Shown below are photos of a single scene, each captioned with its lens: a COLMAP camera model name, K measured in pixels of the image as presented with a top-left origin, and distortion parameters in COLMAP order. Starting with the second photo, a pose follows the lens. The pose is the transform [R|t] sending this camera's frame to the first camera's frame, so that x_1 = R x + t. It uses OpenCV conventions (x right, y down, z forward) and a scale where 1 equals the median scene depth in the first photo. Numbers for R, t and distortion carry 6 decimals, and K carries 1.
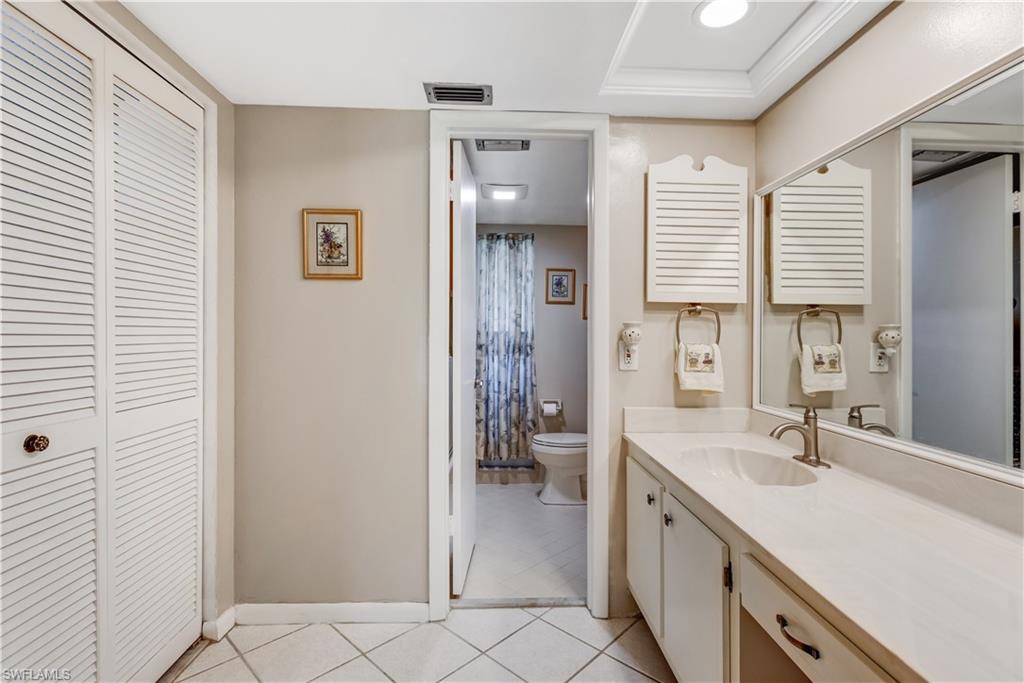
lens RADIAL K [[473.2, 0, 512.9], [0, 473.2, 337.7], [0, 0, 1]] dist [-0.004231, -0.000140]
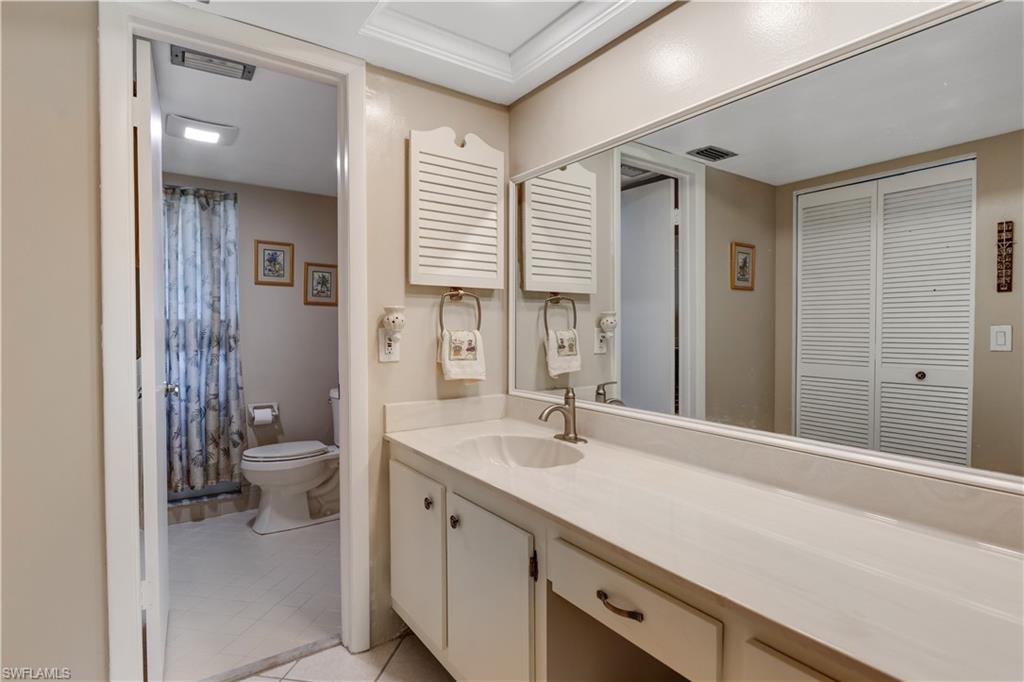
lens RADIAL K [[516.4, 0, 510.4], [0, 516.4, 336.3], [0, 0, 1]] dist [-0.004455, 0.001898]
pose [[0.838225, -0.018378, 0.545015, -0.087643], [0.009069, 0.999764, 0.019763, 0.004845], [-0.545249, -0.011623, 0.838193, 0.075582]]
